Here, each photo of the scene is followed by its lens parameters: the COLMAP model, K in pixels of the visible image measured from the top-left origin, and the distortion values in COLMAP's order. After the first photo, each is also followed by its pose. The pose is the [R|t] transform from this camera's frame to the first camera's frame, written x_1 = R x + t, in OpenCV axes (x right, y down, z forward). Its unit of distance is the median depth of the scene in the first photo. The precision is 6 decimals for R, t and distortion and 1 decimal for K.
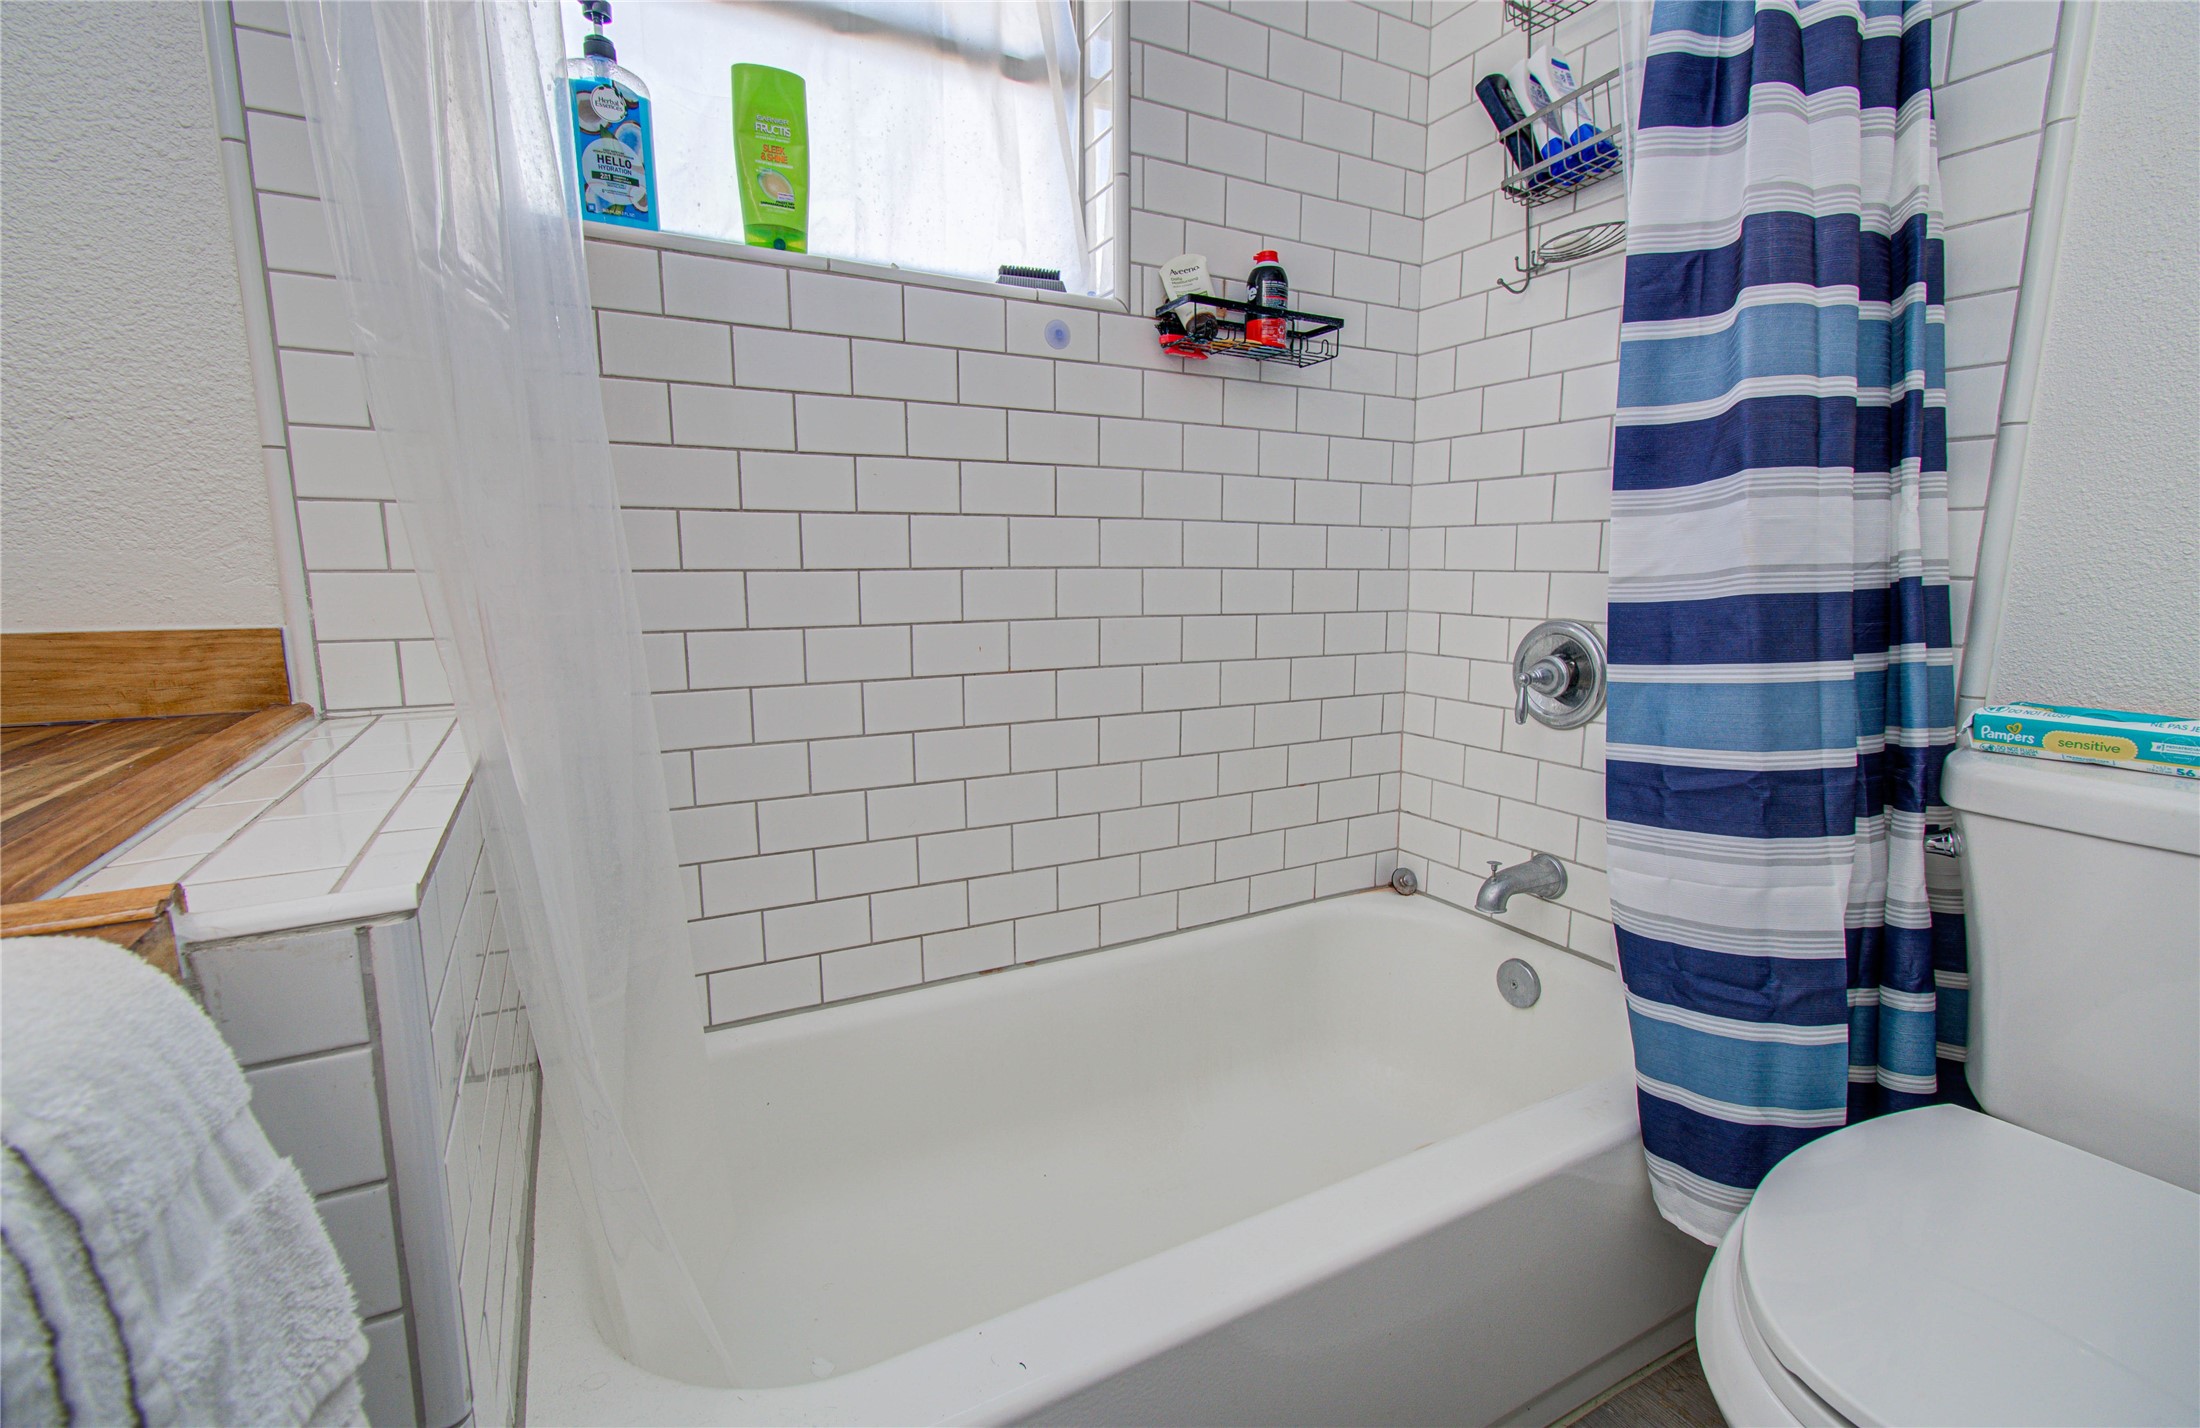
lens RADIAL K [[943.7, 0, 1100.0], [0, 943.7, 714.0], [0, 0, 1]] dist [0.013300, 0.000310]
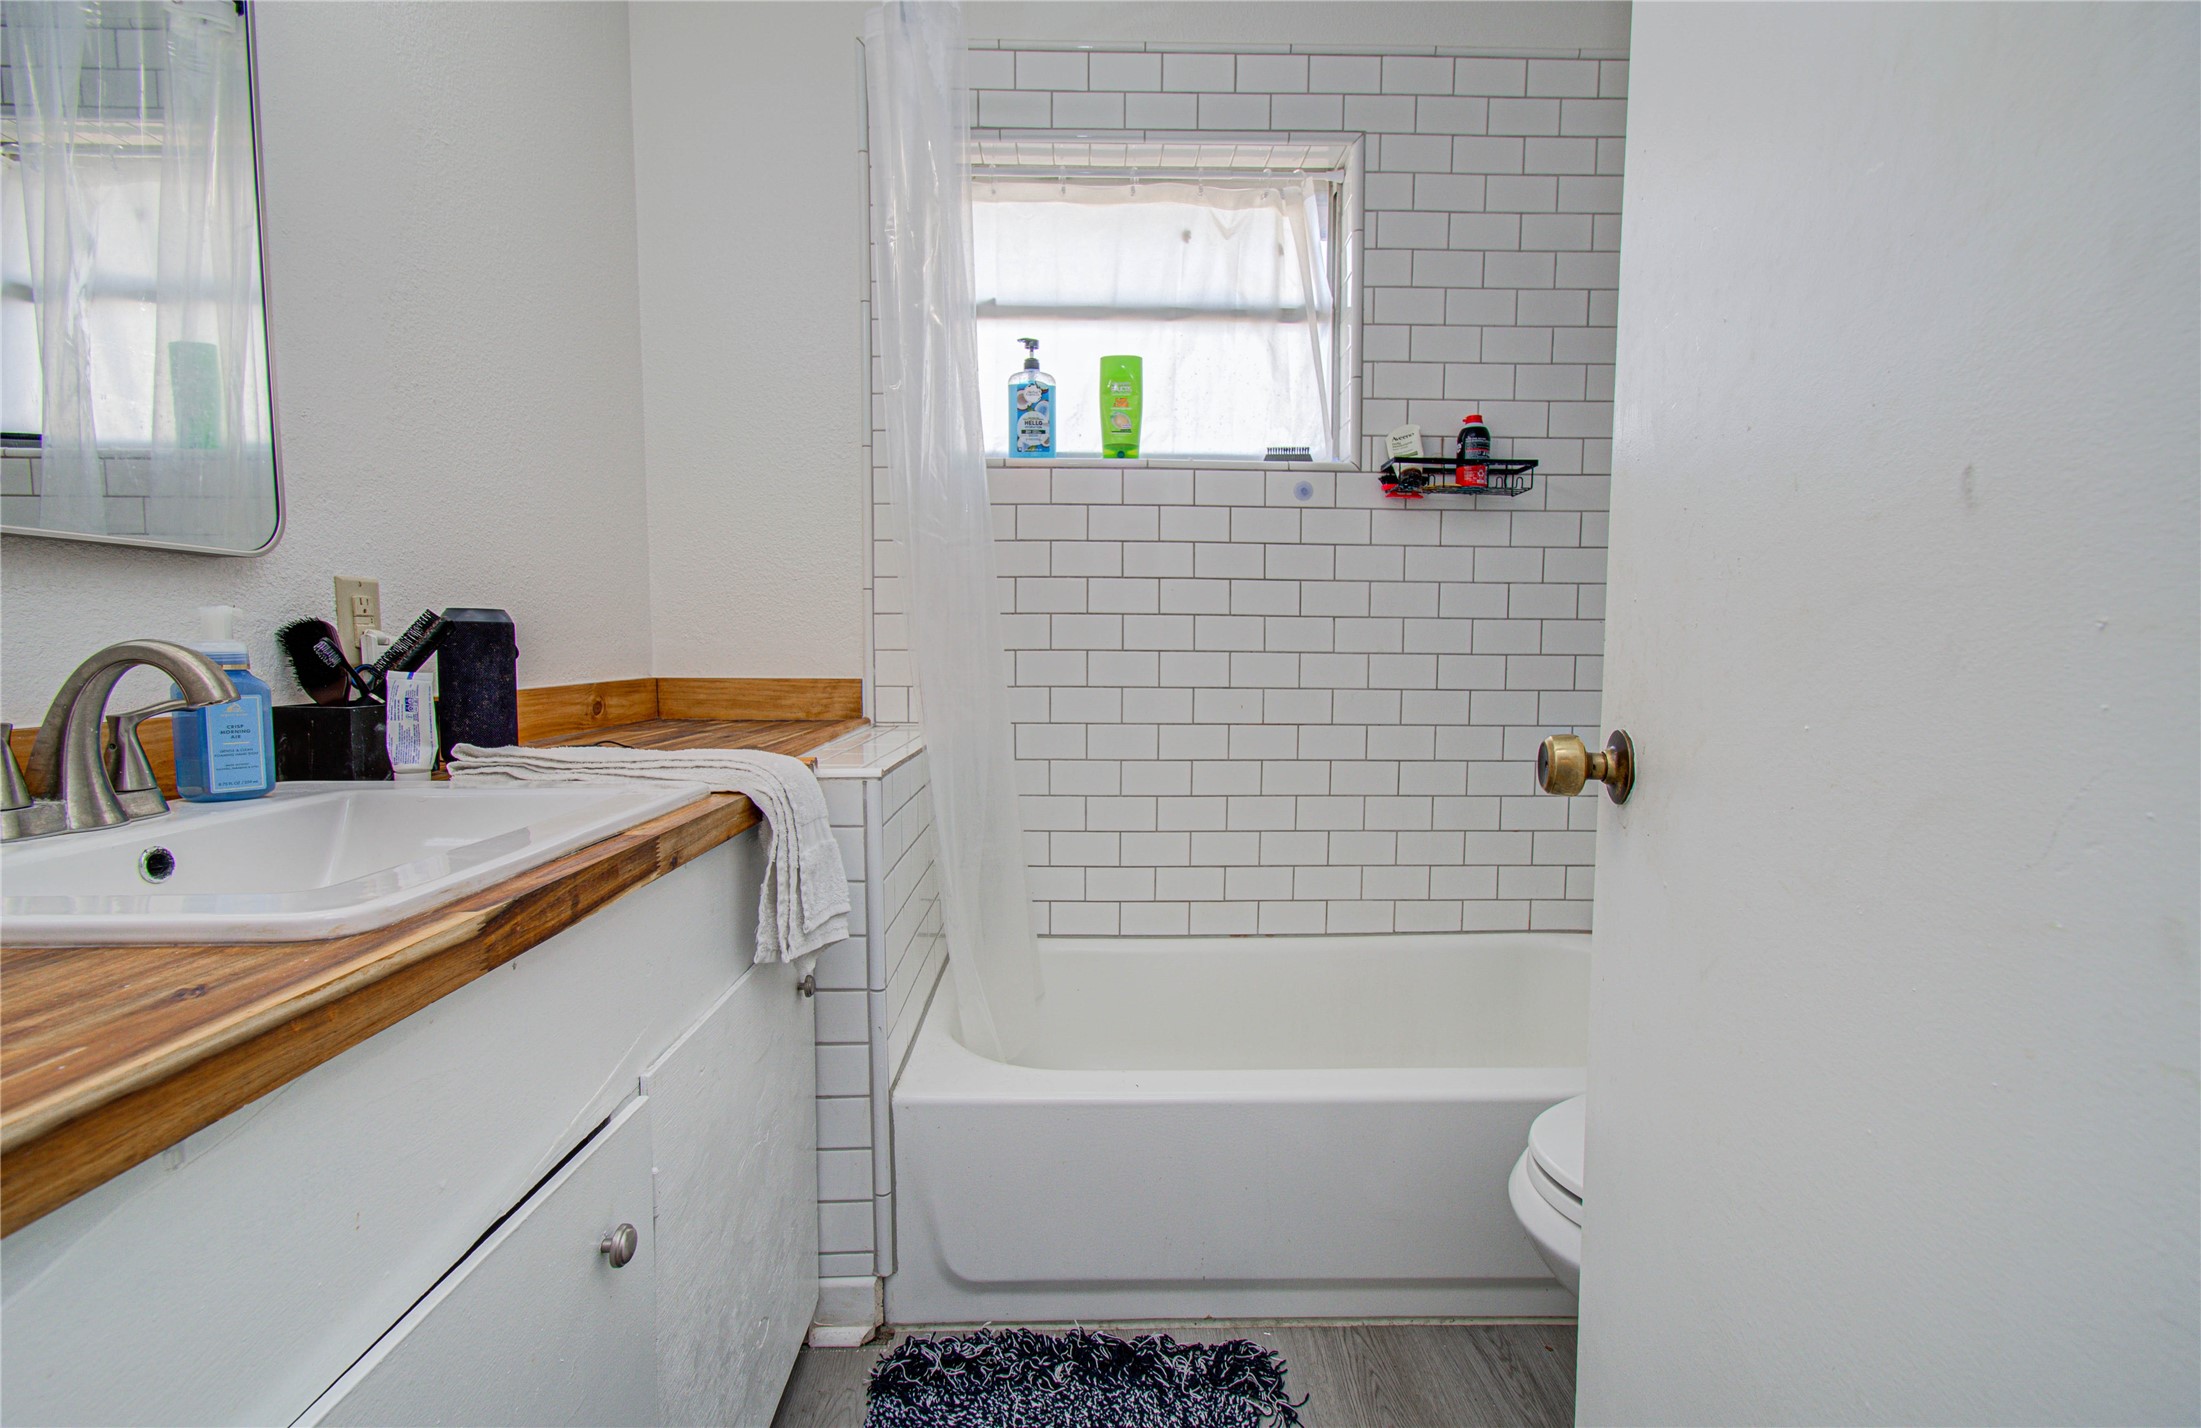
lens RADIAL K [[972.9, 0, 1106.1], [0, 972.9, 721.9], [0, 0, 1]] dist [-0.000559, 0.000058]
pose [[0.886562, 0.044591, -0.460455, 0.423107], [-0.082764, 0.994573, -0.063039, 0.068257], [0.455146, 0.093997, 0.885442, -0.442911]]
